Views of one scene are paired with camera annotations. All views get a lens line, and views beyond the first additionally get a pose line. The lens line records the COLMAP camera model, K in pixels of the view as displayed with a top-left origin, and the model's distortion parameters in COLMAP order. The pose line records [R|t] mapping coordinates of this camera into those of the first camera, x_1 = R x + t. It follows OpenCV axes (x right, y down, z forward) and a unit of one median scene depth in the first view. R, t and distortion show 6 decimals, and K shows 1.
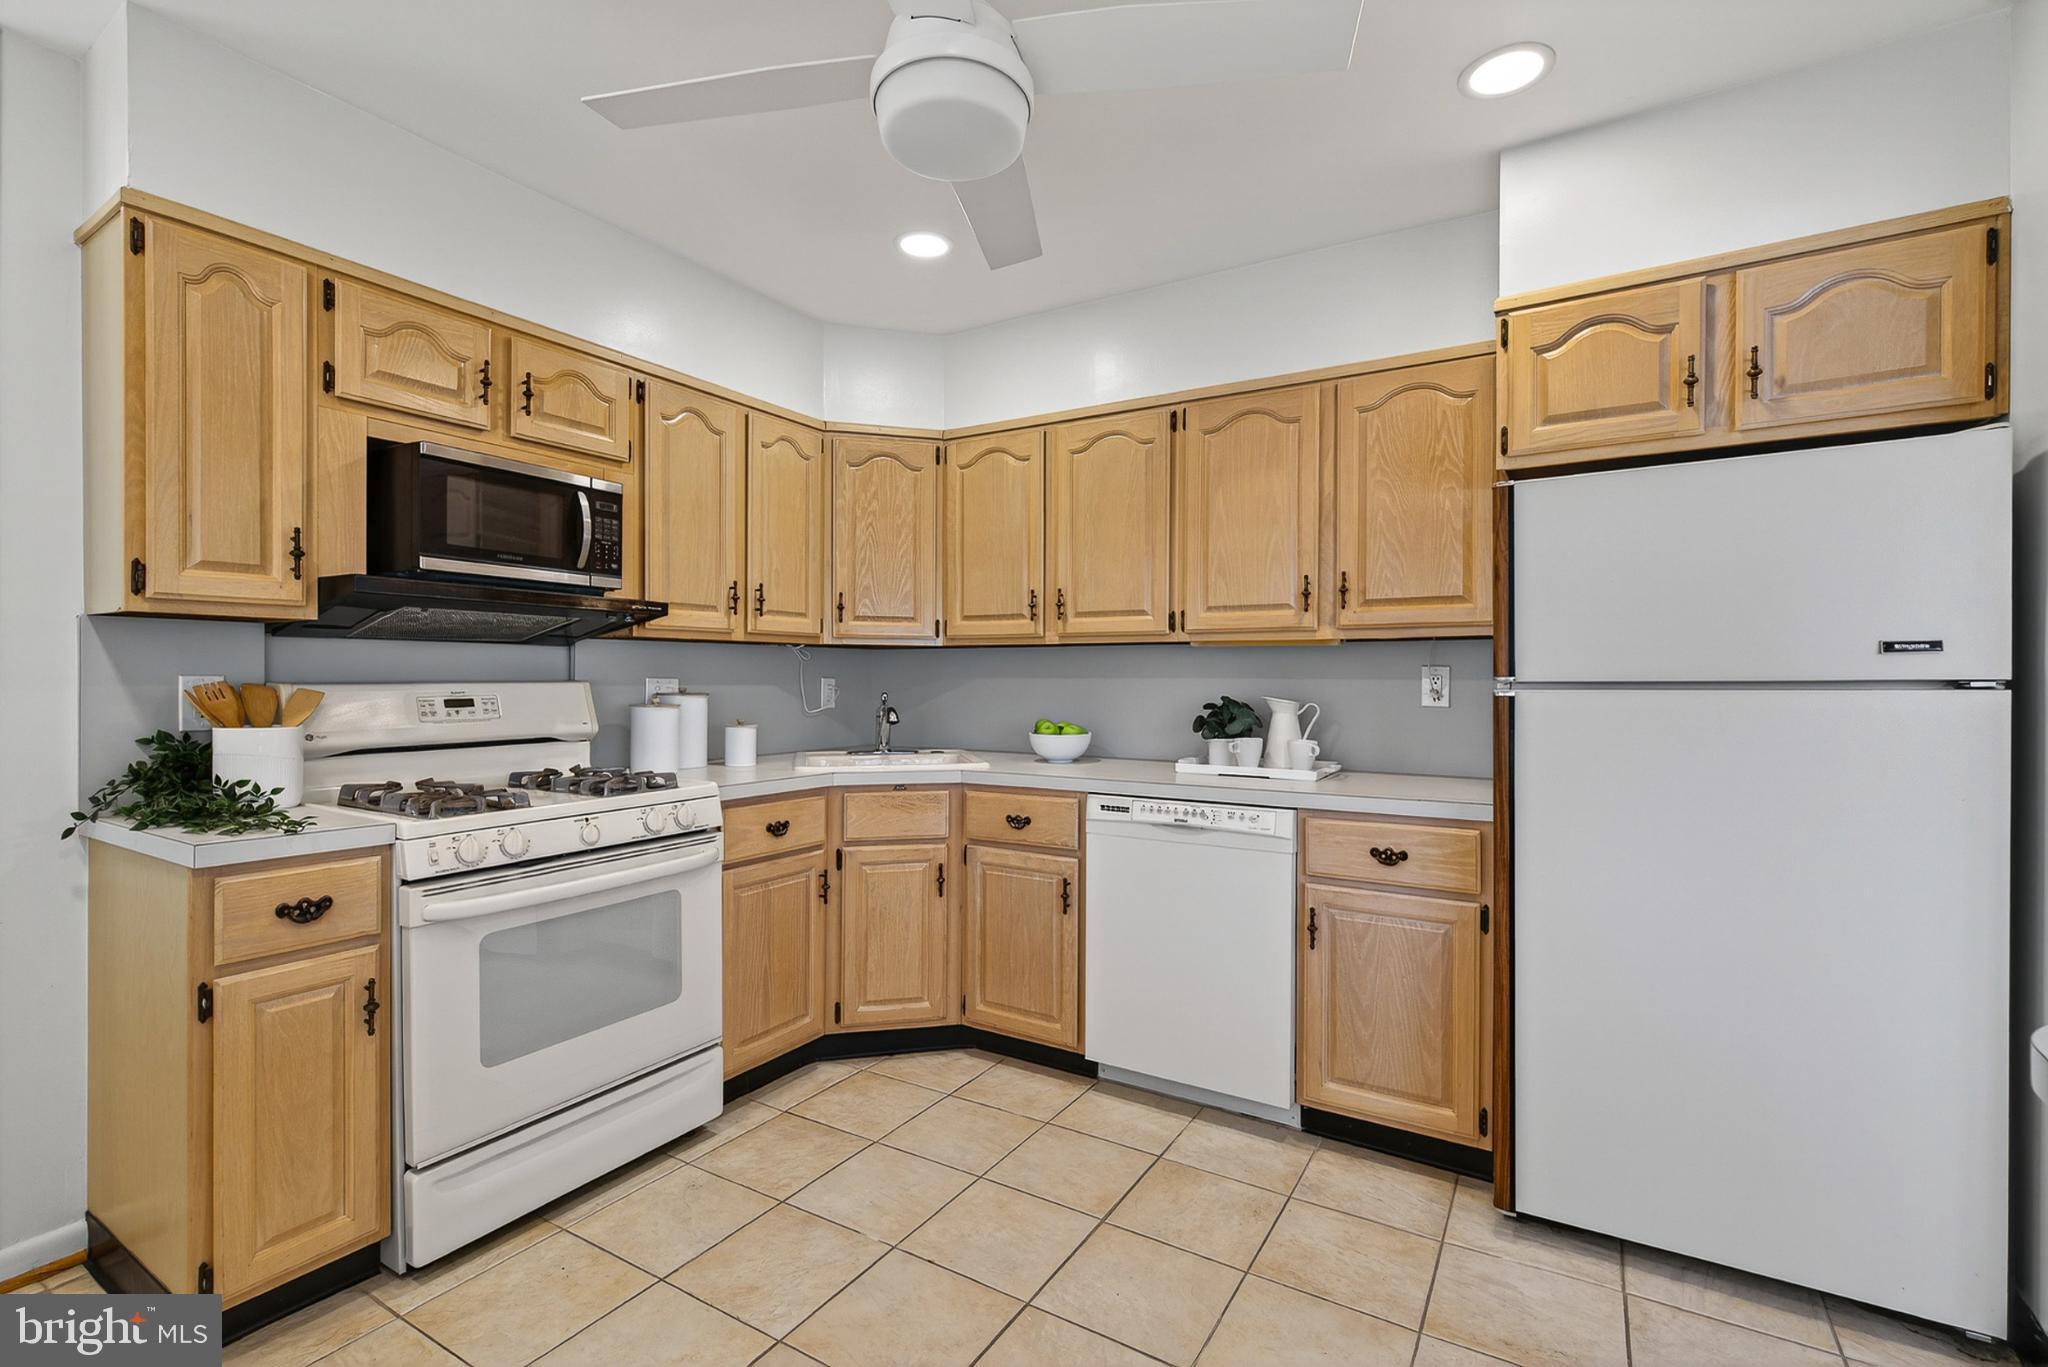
lens RADIAL K [[923.7, 0, 1024.0], [0, 923.7, 683.5], [0, 0, 1]] dist [0.000945, -0.000303]
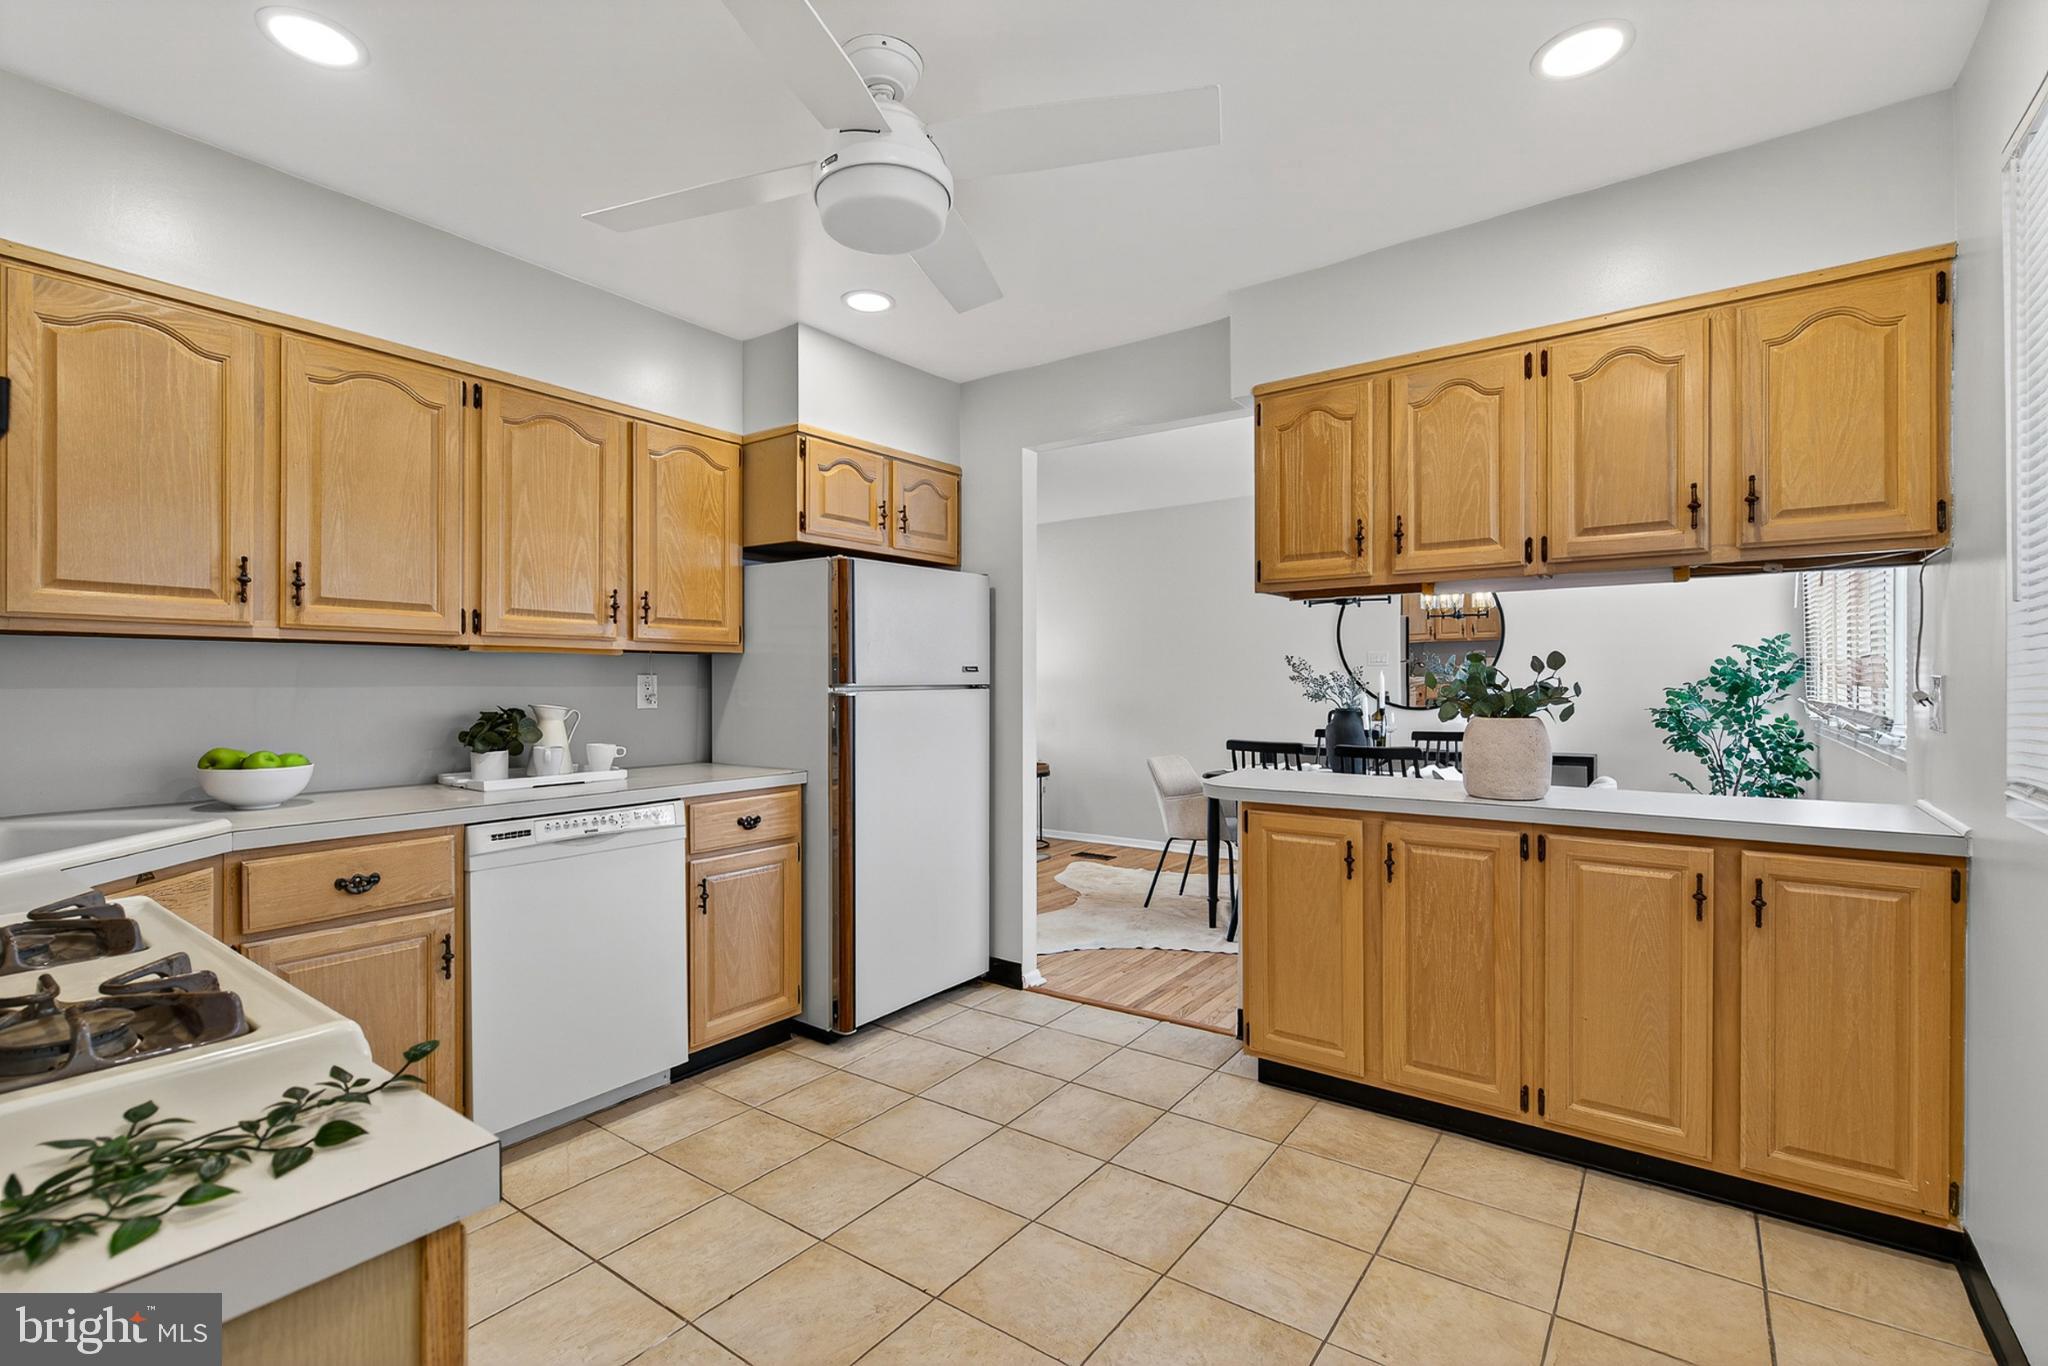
lens RADIAL K [[923.7, 0, 1024.0], [0, 923.7, 683.0], [0, 0, 1]] dist [0.000945, -0.000303]
pose [[0.068917, -0.001344, 0.997621, -0.765899], [0.009492, 0.999955, 0.000691, -0.004922], [-0.997577, 0.009422, 0.068927, 0.464708]]
